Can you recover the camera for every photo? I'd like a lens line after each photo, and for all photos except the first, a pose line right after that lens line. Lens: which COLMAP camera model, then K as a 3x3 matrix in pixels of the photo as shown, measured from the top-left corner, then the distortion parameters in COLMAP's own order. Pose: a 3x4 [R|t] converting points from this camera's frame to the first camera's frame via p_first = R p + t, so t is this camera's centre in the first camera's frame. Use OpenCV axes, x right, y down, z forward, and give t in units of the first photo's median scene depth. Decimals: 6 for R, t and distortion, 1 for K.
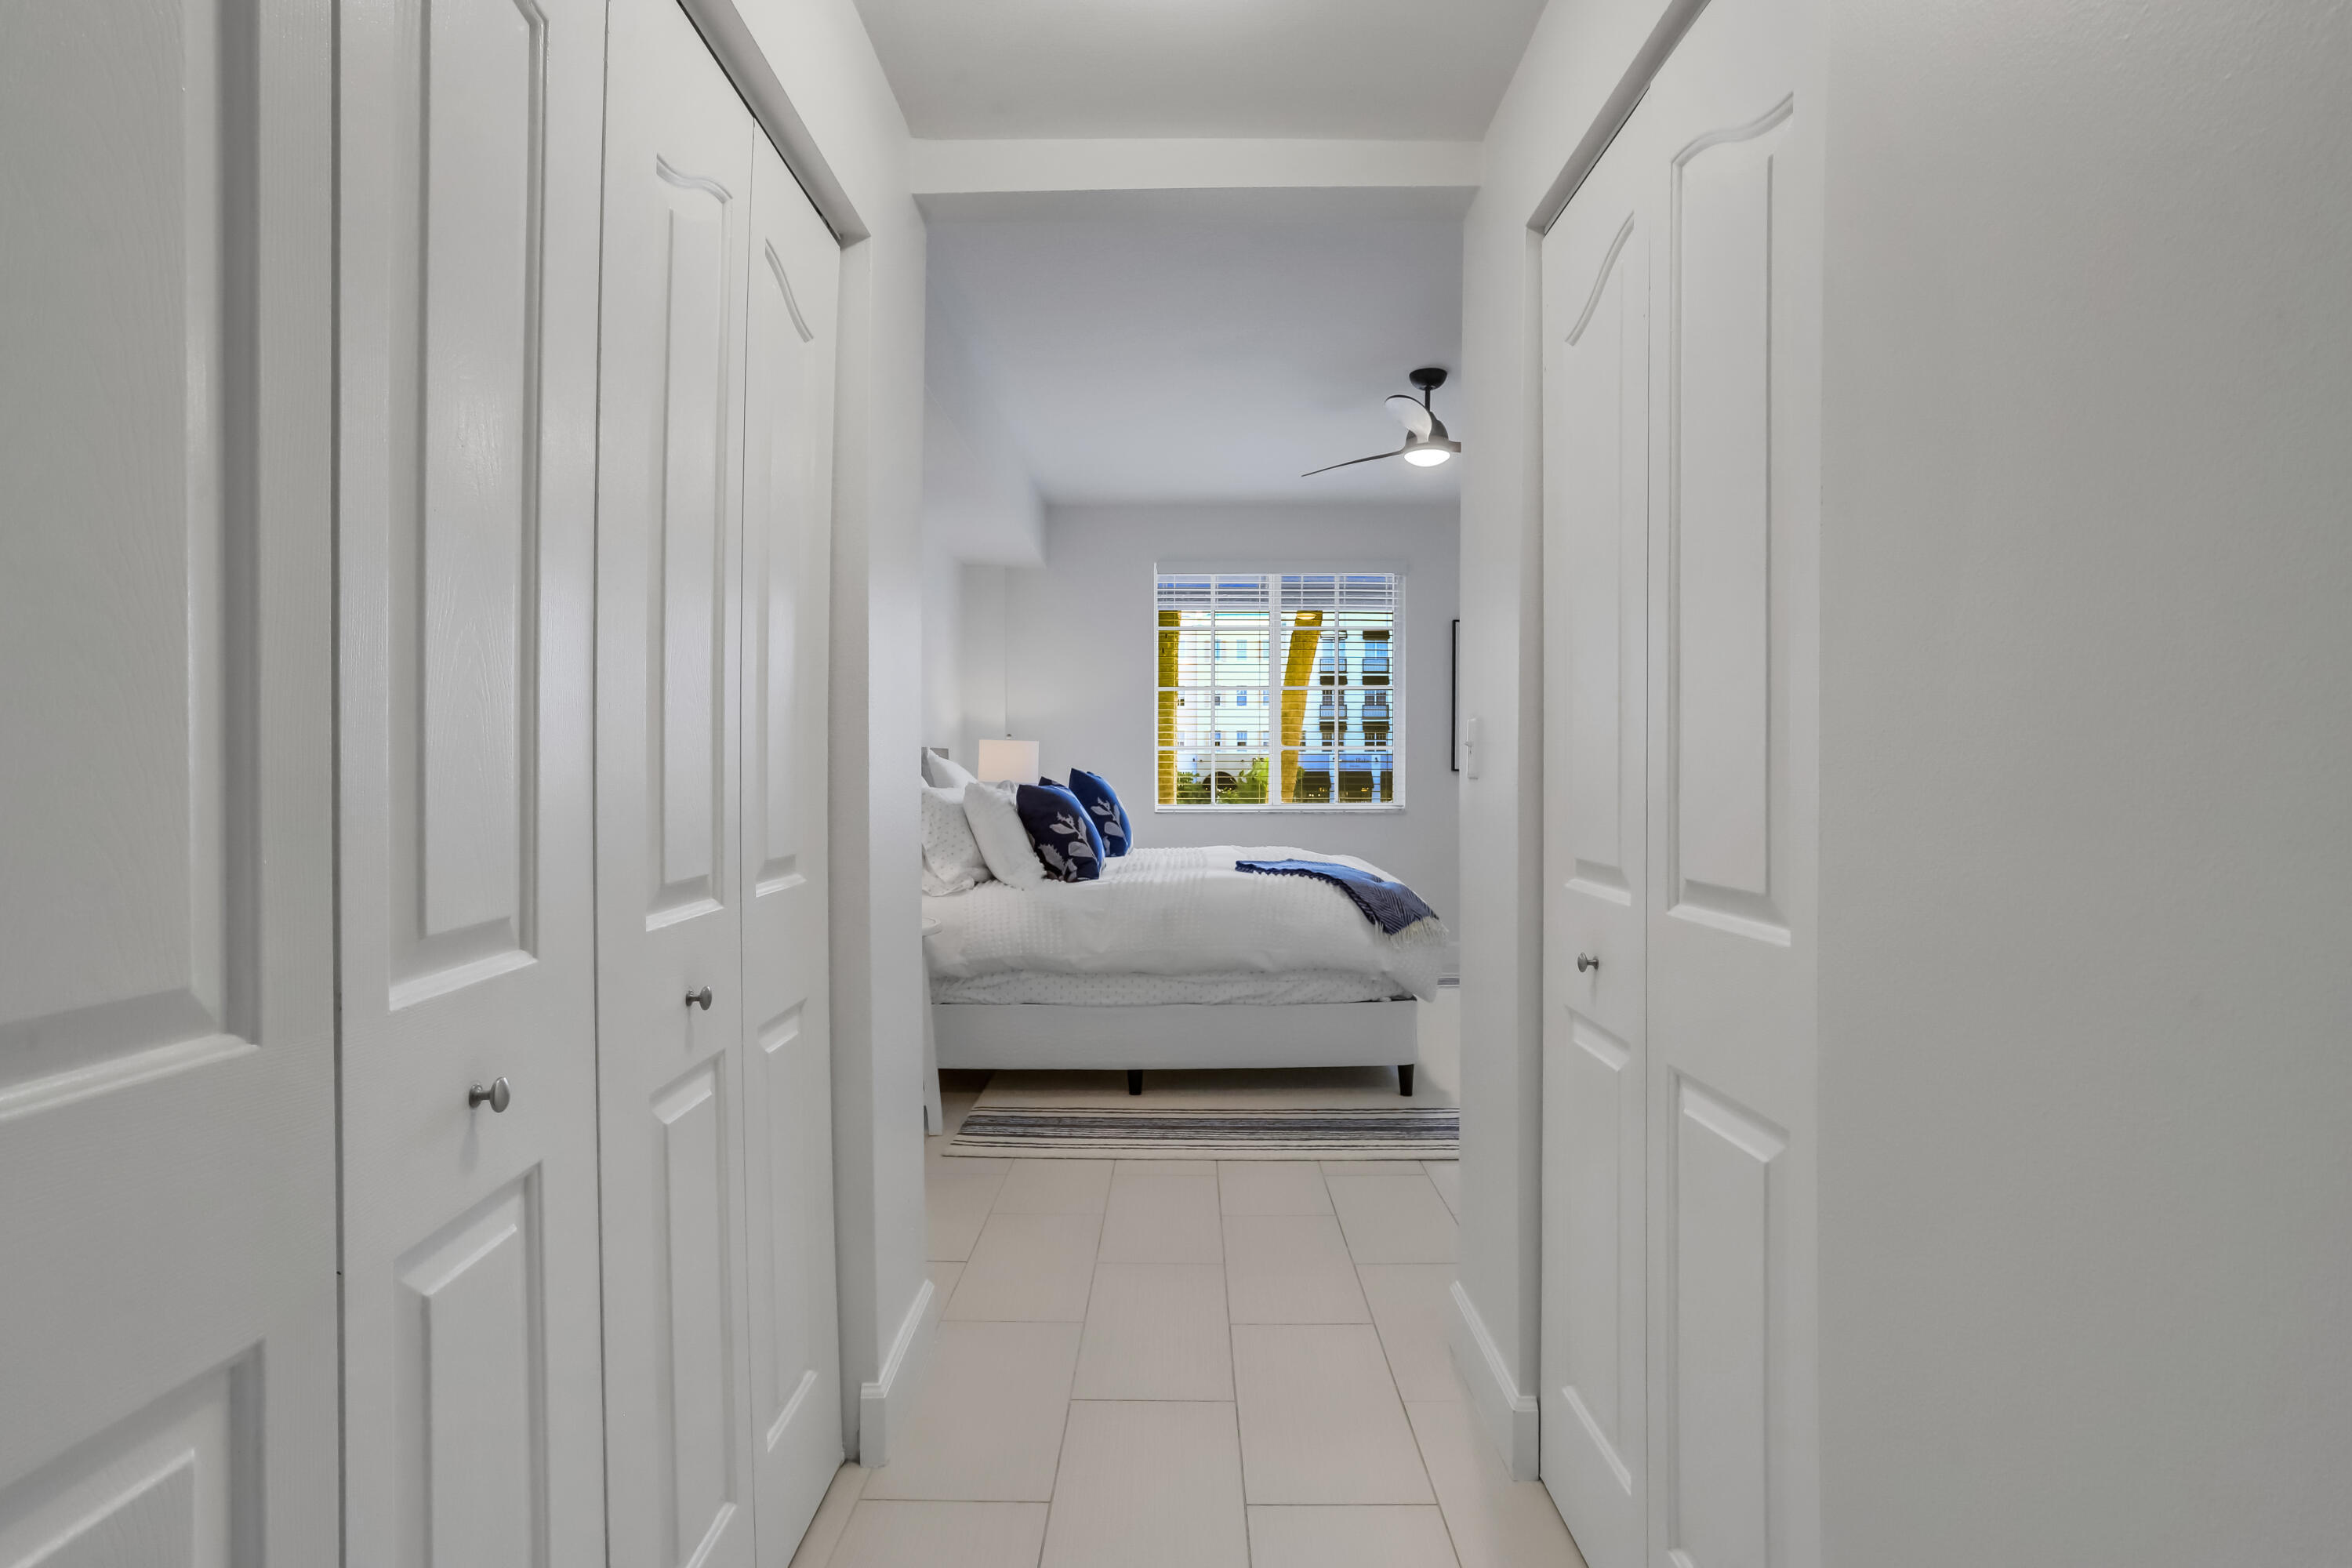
lens RADIAL K [[1167.3, 0, 1181.3], [0, 1167.3, 764.6], [0, 0, 1]] dist [-0.057137, 0.035885]
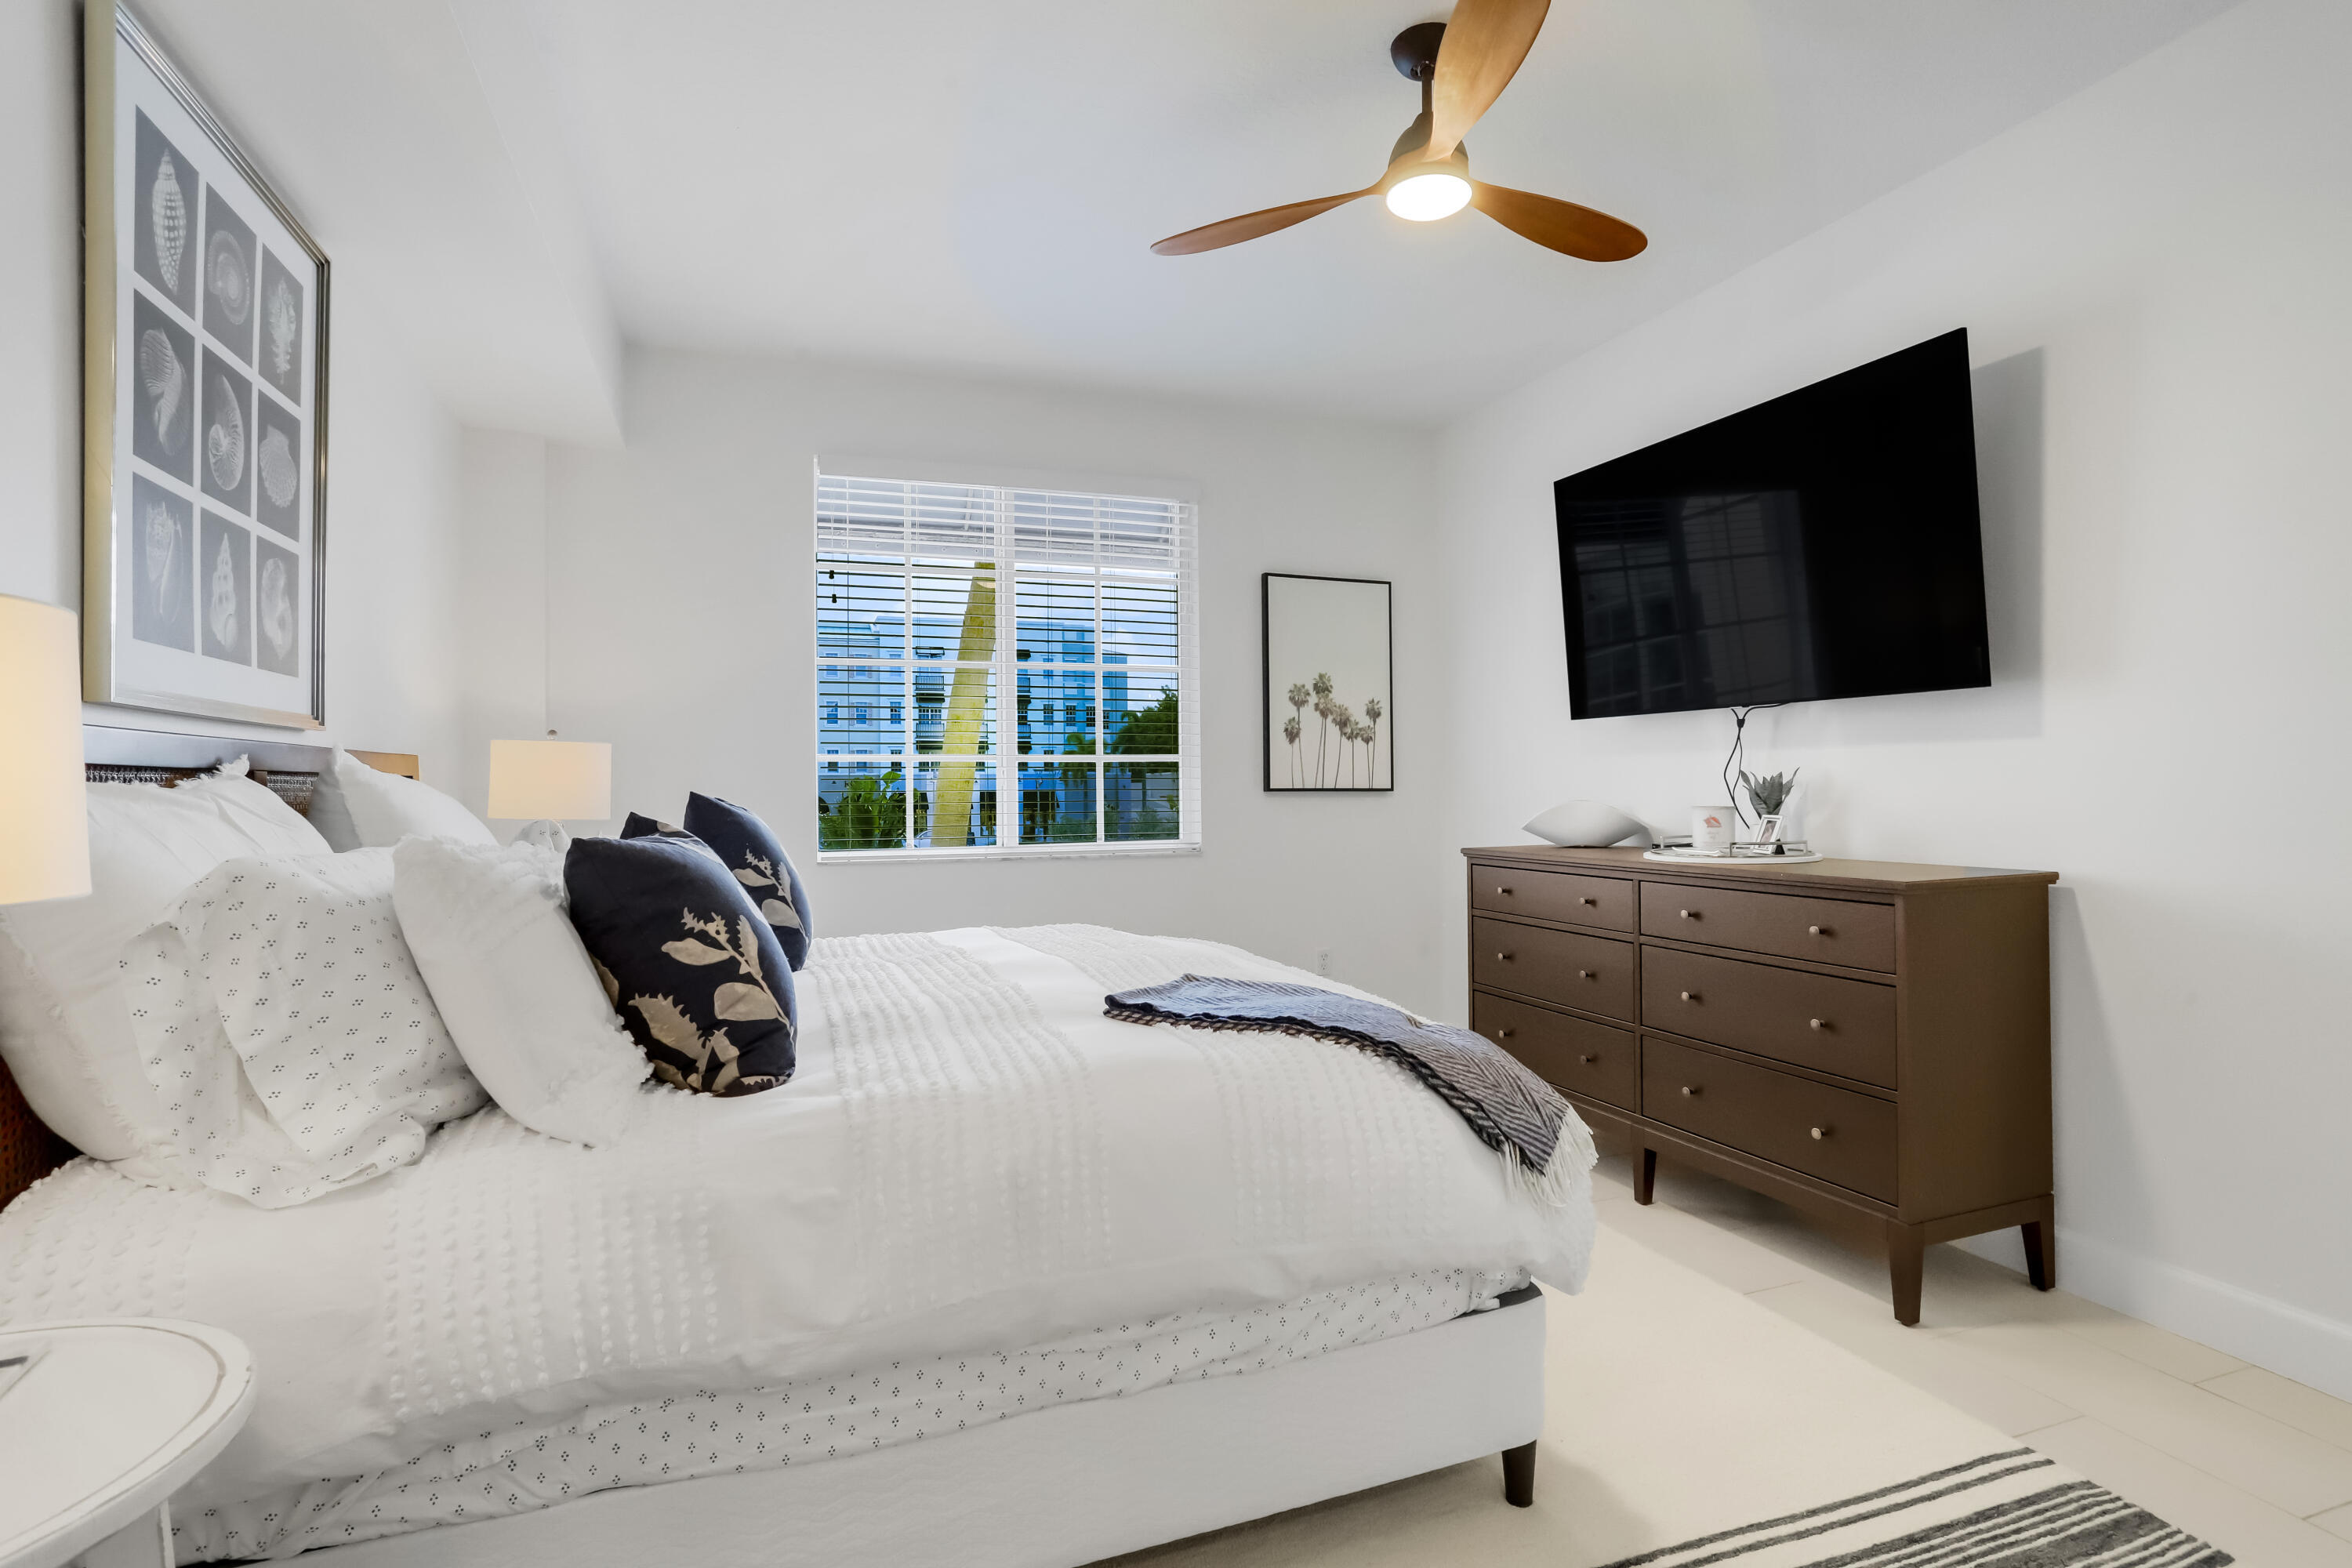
lens RADIAL K [[1167.3, 0, 1181.3], [0, 1167.3, 764.6], [0, 0, 1]] dist [-0.057137, 0.035885]
pose [[0.938948, -0.002503, 0.344050, -0.083037], [0.008182, 0.999853, -0.015054, 0.000496], [-0.343962, 0.016950, 0.938831, 0.588021]]
